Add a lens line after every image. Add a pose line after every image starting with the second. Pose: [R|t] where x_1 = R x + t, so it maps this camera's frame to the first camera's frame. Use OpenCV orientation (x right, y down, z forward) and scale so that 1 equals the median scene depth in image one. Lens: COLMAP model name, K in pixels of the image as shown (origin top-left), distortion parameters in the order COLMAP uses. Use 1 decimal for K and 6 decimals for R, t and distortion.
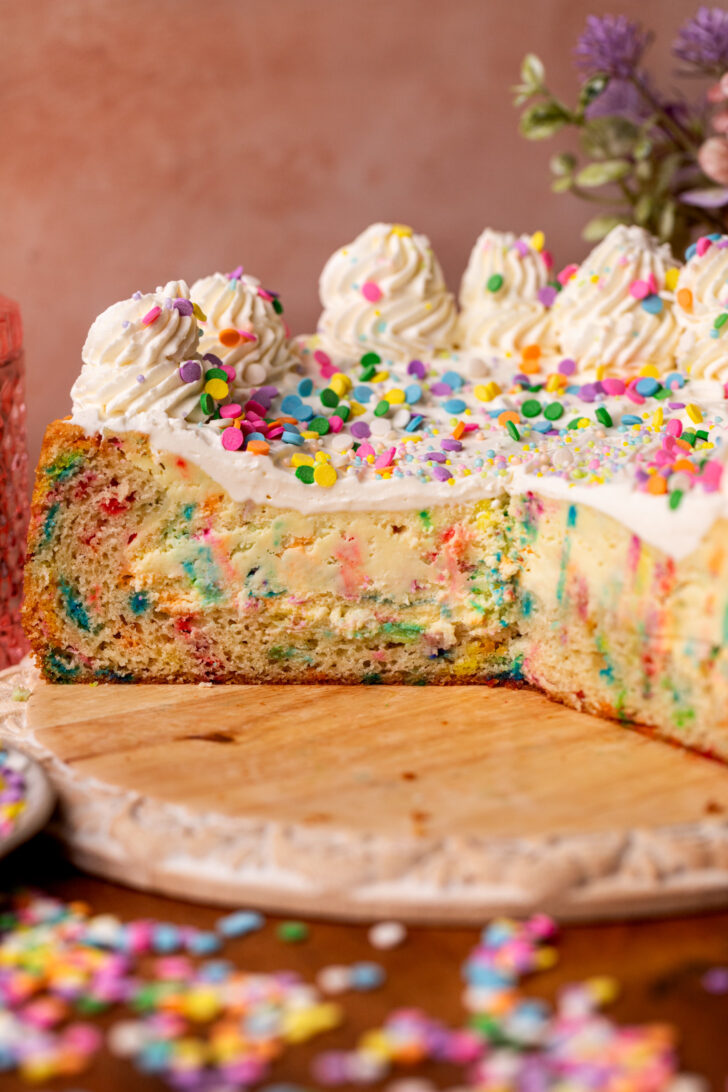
lens RADIAL K [[3200.7, 0, 364.0], [0, 3200.7, 546.0], [0, 0, 1]] dist [-0.180346, 0.775854]
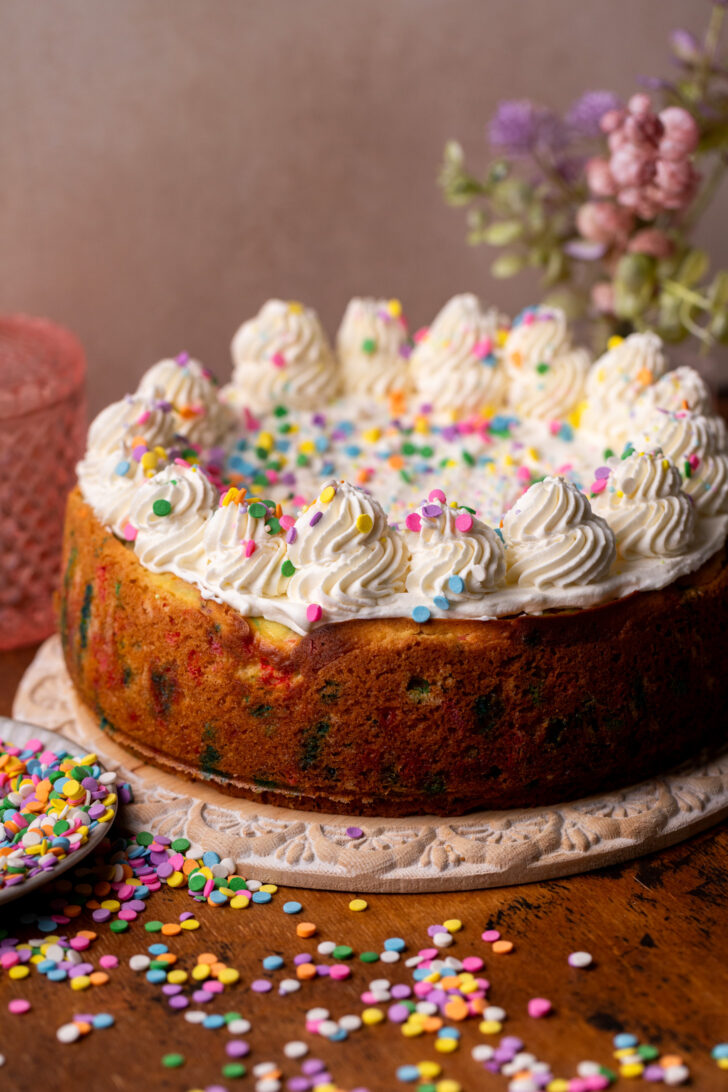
lens RADIAL K [[3200.7, 0, 364.0], [0, 3200.7, 546.0], [0, 0, 1]] dist [-0.180346, 0.775854]
pose [[0.978321, -0.067456, 0.195800, -0.239843], [0.034734, 0.985518, 0.165975, -0.235021], [-0.204160, -0.155576, 0.966496, -0.306014]]
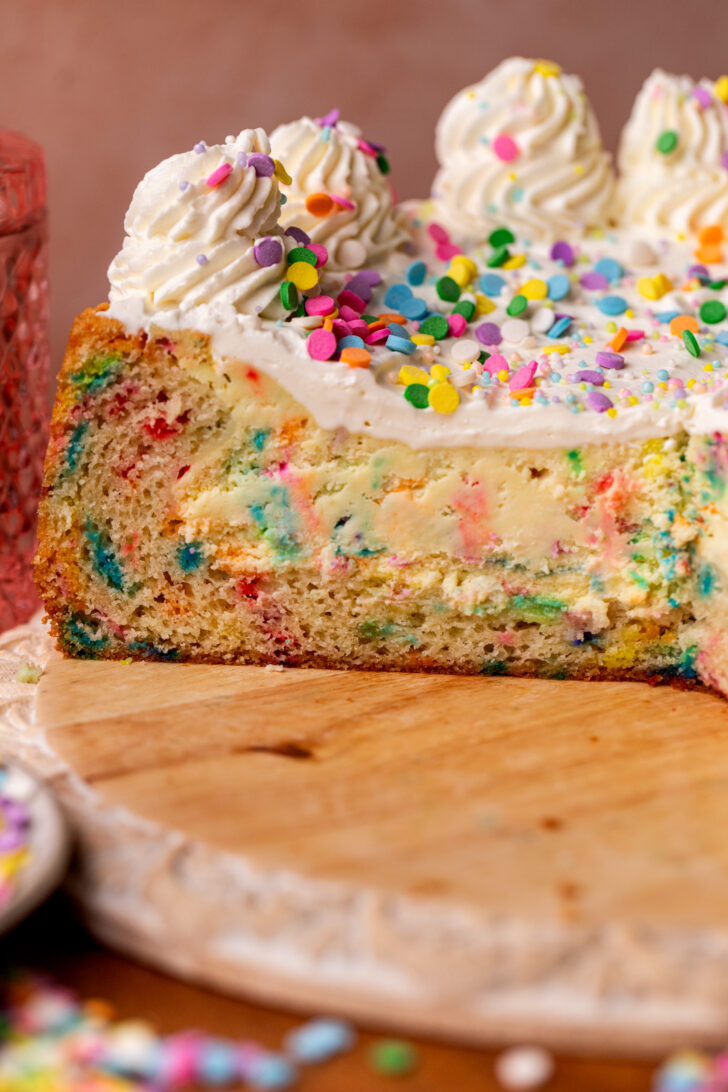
lens RADIAL K [[3200.7, 0, 364.0], [0, 3200.7, 546.0], [0, 0, 1]] dist [-0.180346, 0.775854]
pose [[0.999326, 0.035907, -0.007577, -0.023698], [-0.035341, 0.997270, 0.064842, -0.035134], [0.009885, -0.064530, 0.997867, 0.248009]]
